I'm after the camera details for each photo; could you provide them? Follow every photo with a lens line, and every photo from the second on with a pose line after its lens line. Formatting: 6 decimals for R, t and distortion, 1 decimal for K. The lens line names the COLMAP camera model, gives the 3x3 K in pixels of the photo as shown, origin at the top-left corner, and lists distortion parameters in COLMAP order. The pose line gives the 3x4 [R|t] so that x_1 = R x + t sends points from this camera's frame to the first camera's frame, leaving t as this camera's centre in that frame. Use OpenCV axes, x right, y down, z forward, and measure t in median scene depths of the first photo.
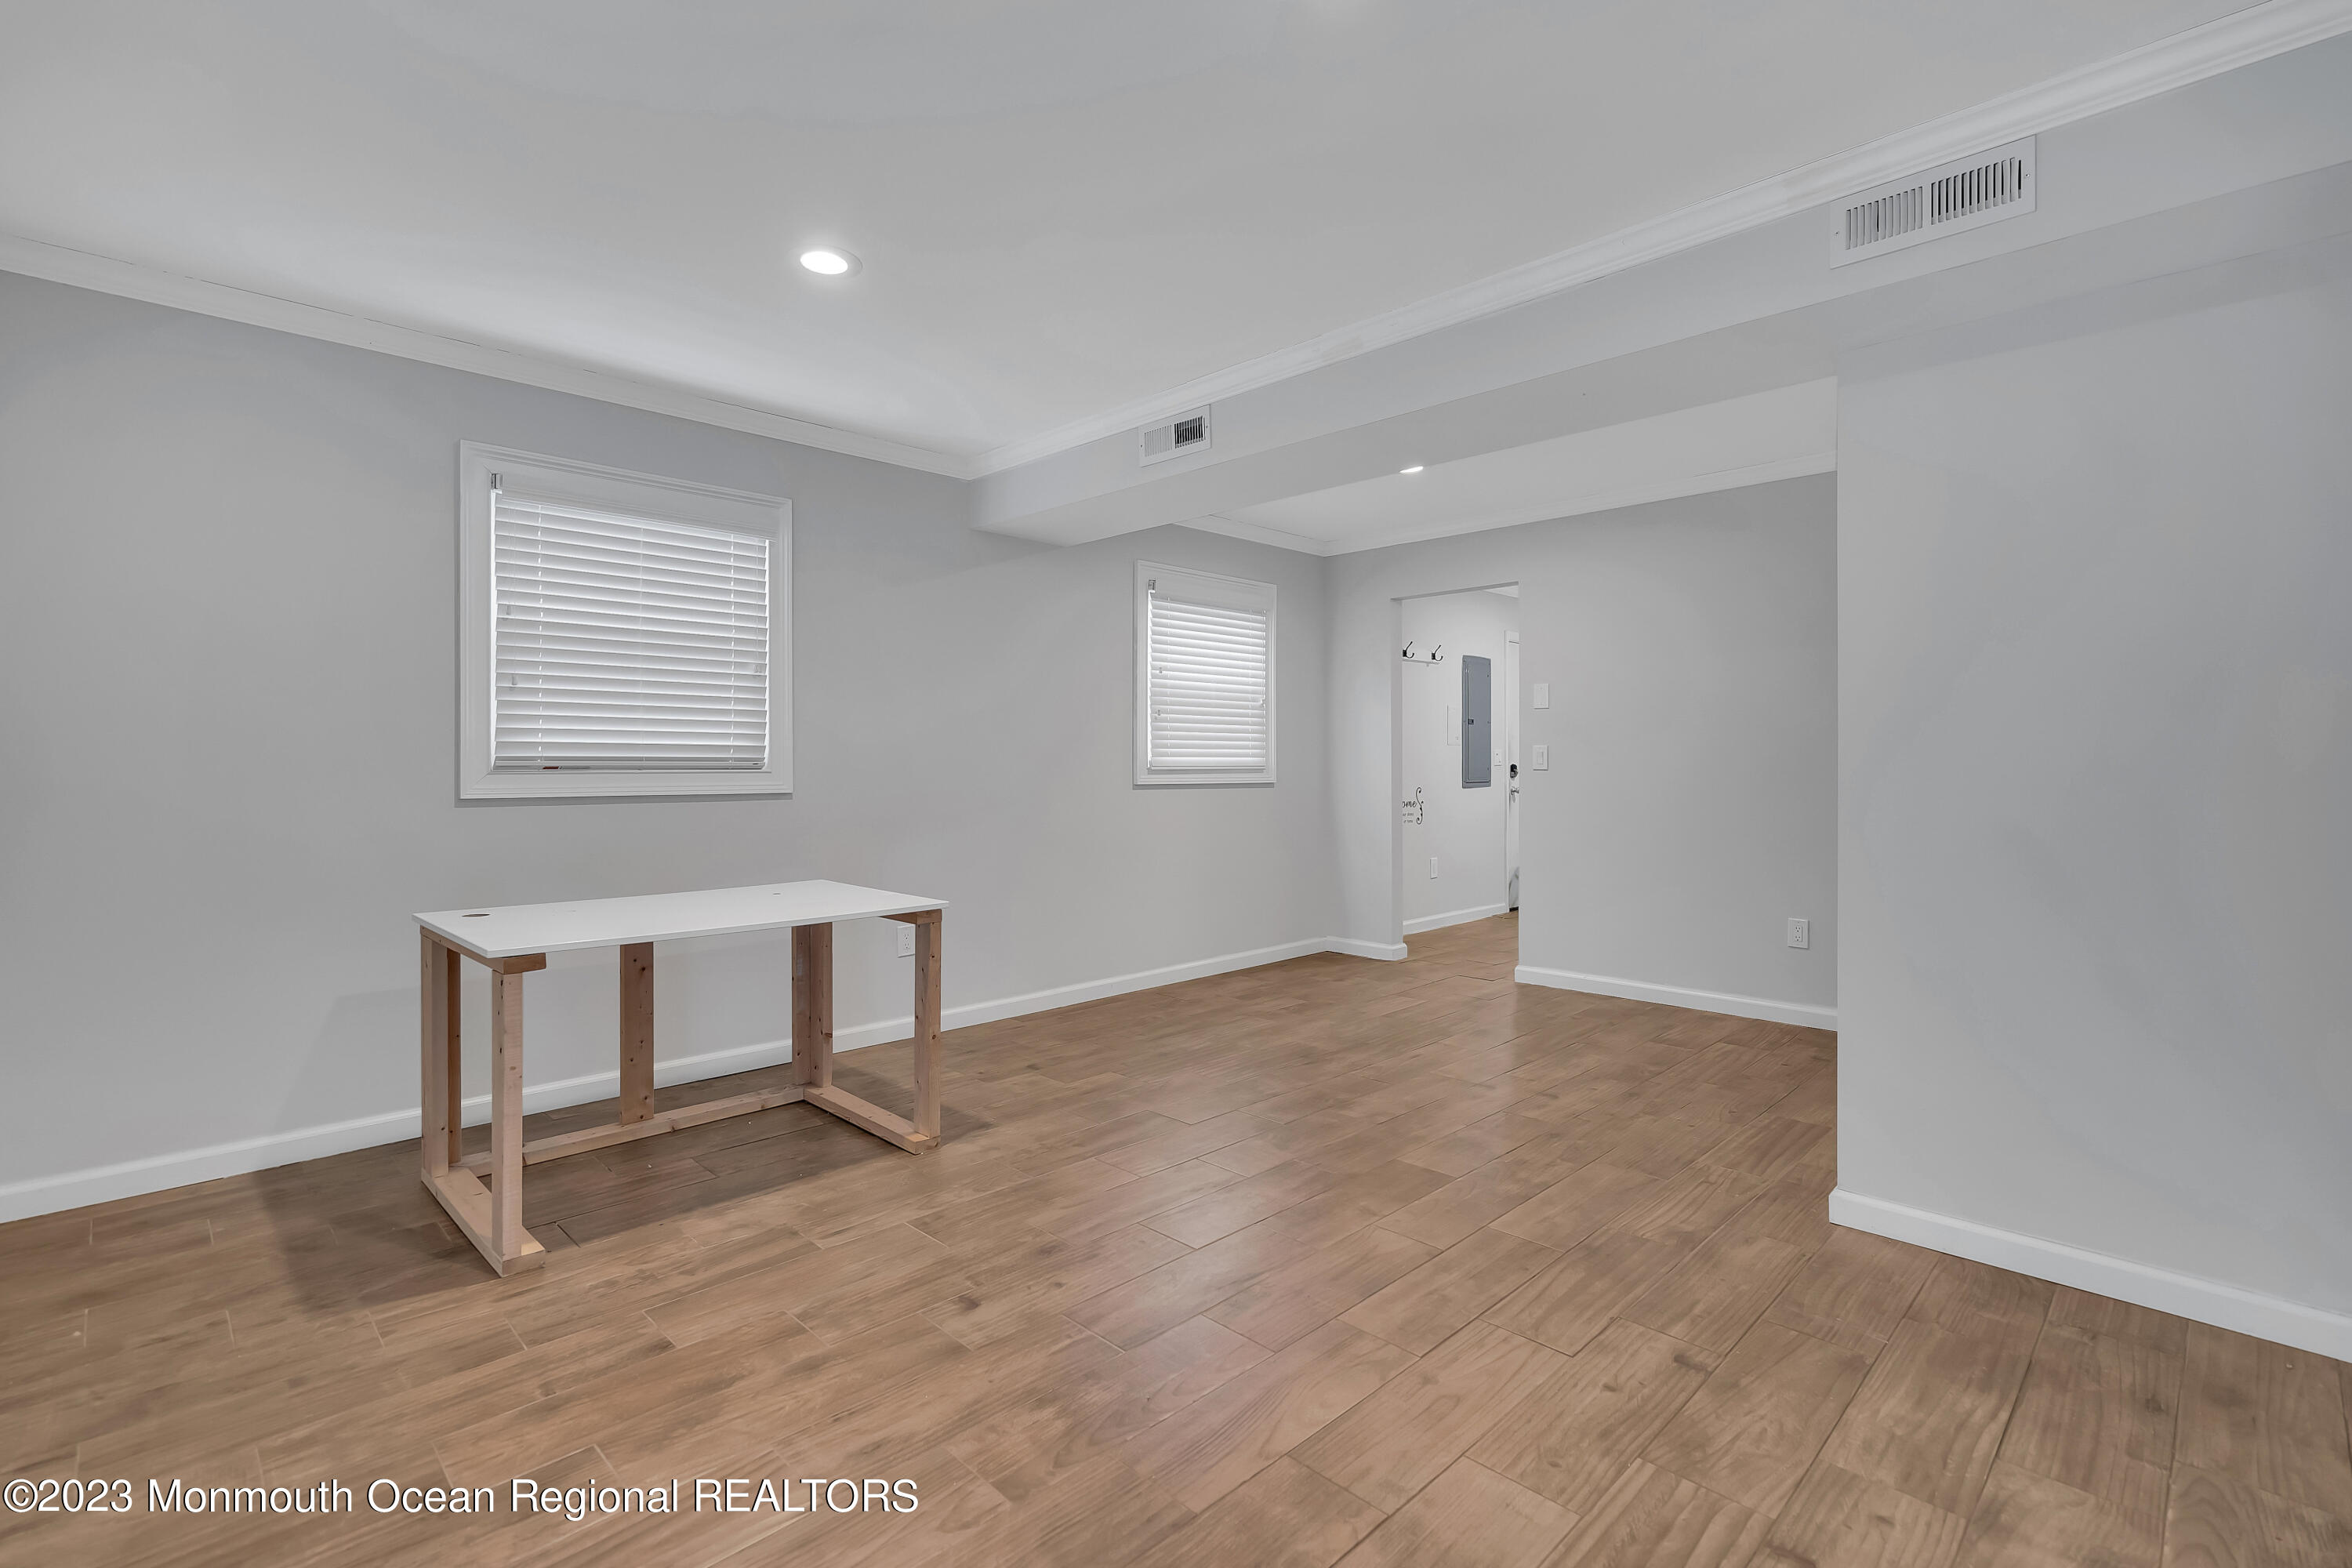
lens RADIAL K [[1071.2, 0, 1167.9], [0, 1071.2, 772.5], [0, 0, 1]] dist [-0.009243, 0.003324]
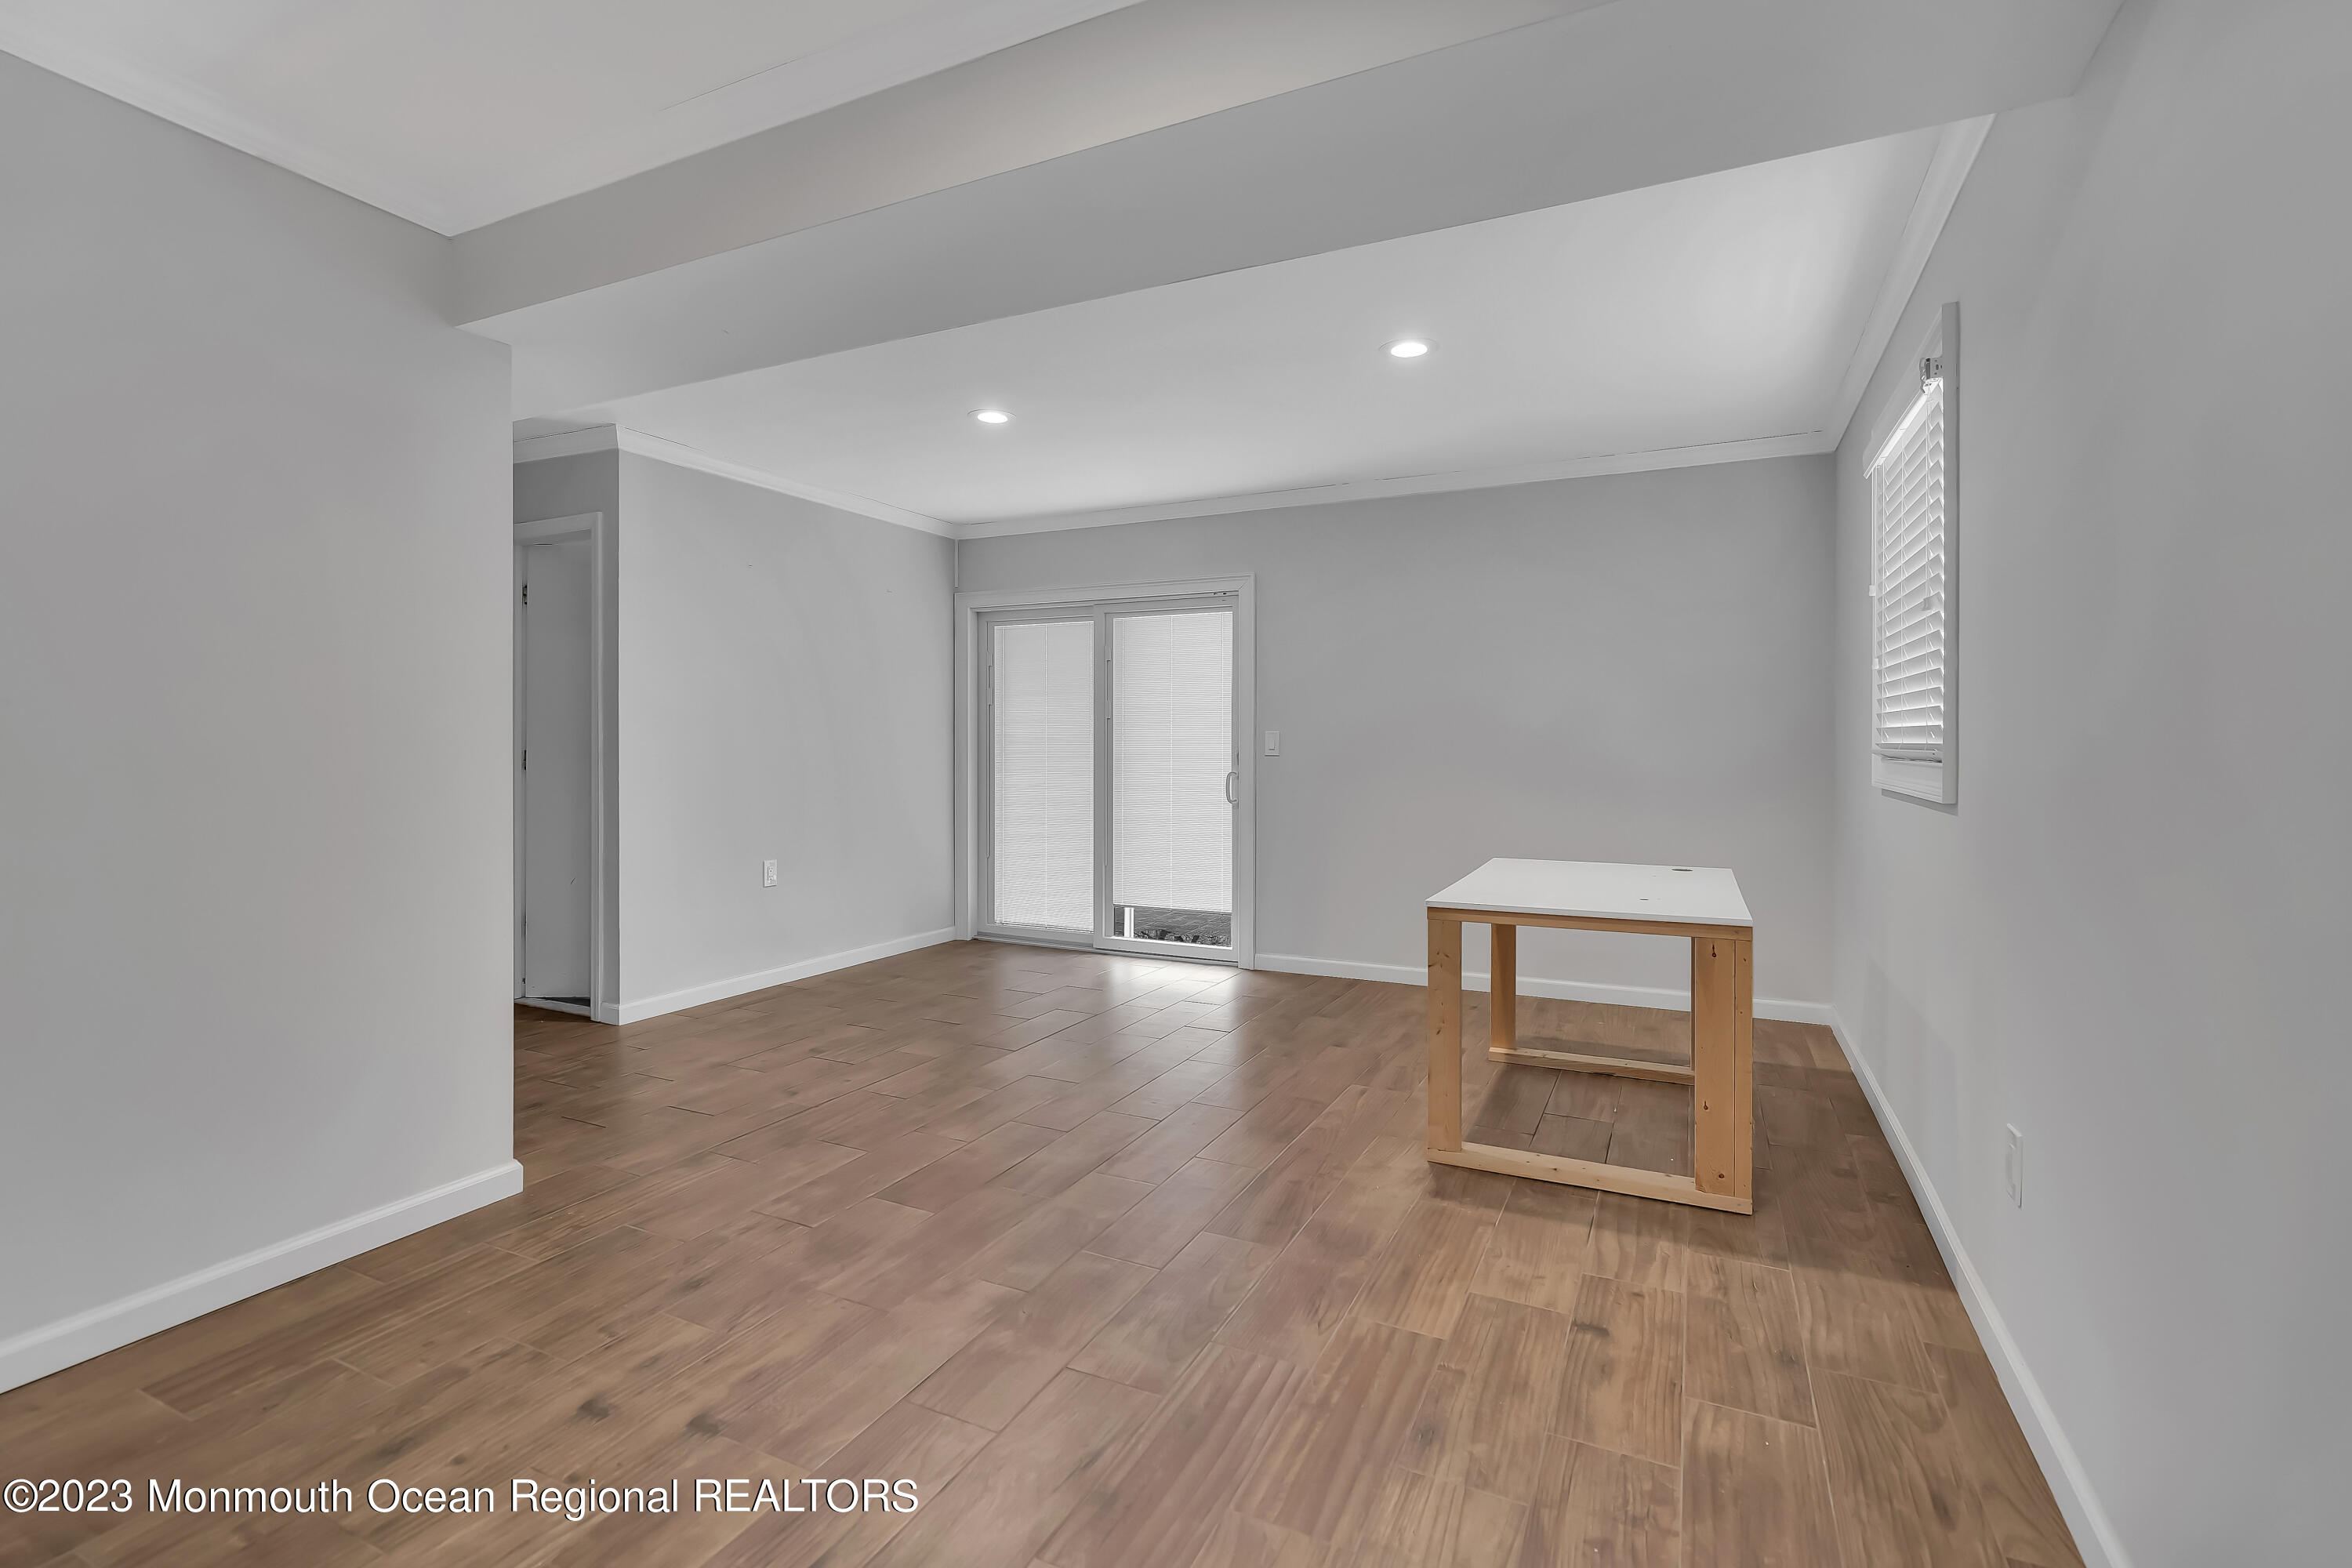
lens RADIAL K [[1071.2, 0, 1175.9], [0, 1071.2, 767.1], [0, 0, 1]] dist [-0.009243, 0.003324]
pose [[-0.940627, 0.003712, -0.339423, 0.302818], [-0.007113, 0.999505, 0.030641, -0.019587], [0.339368, 0.031236, -0.940135, 1.754276]]
